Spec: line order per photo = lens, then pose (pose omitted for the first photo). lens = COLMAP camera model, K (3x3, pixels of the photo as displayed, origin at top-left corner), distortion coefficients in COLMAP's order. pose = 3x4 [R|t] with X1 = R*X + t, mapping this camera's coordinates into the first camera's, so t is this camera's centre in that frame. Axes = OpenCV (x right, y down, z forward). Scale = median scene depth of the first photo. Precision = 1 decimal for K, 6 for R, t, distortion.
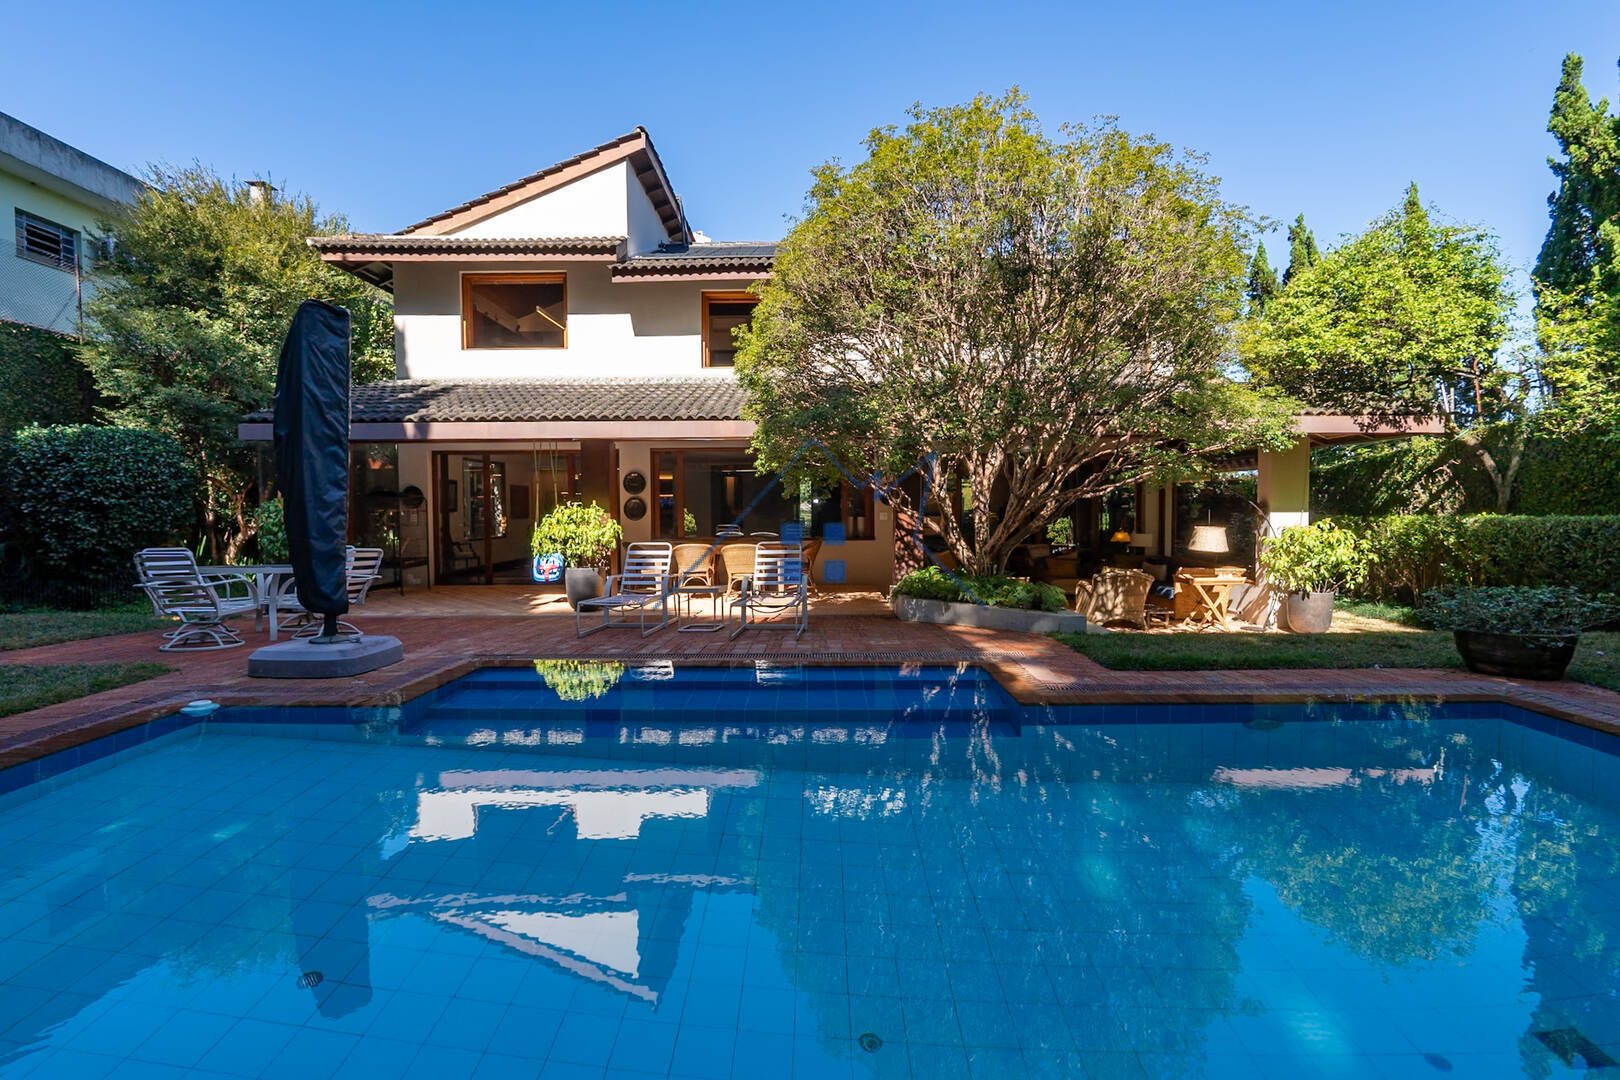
lens RADIAL K [[758.4, 0, 804.8], [0, 758.4, 537.6], [0, 0, 1]] dist [-0.000297, -0.000647]
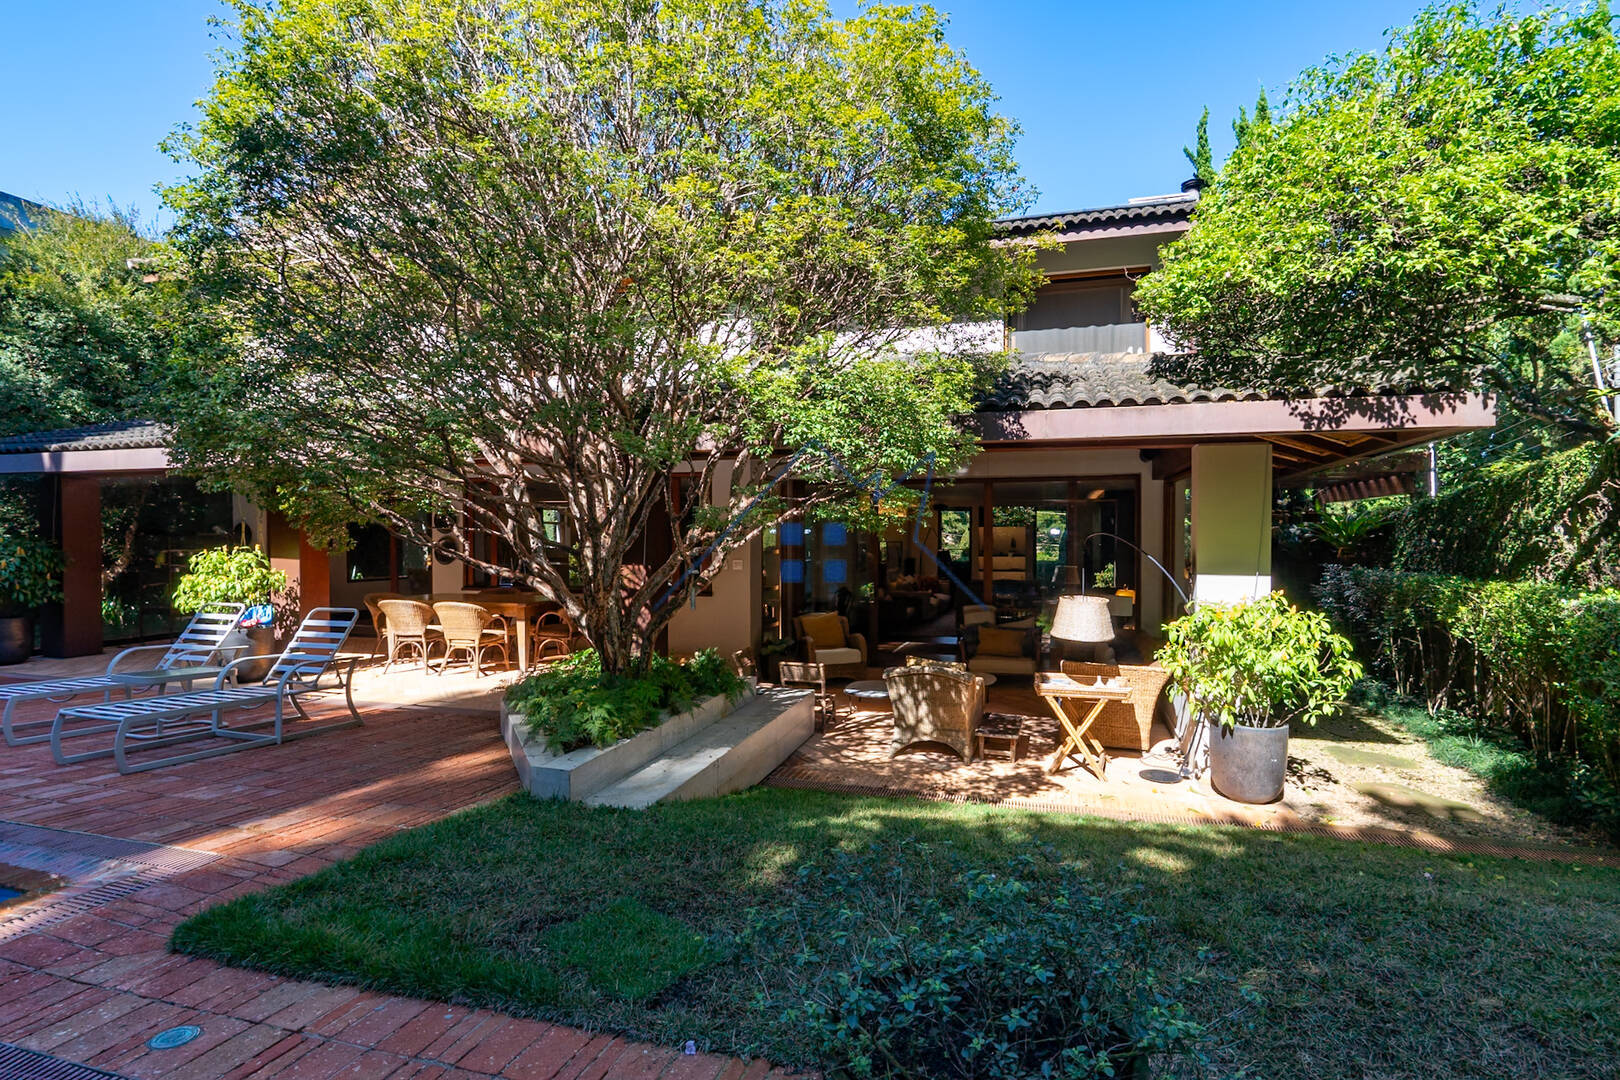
lens RADIAL K [[772.7, 0, 810.0], [0, 772.7, 540.0], [0, 0, 1]] dist [0.000580, -0.000032]
pose [[0.962898, 0.008907, -0.269720, 0.496457], [-0.018524, 0.999279, -0.033131, -0.035607], [0.269230, 0.036898, 0.962369, 0.359478]]
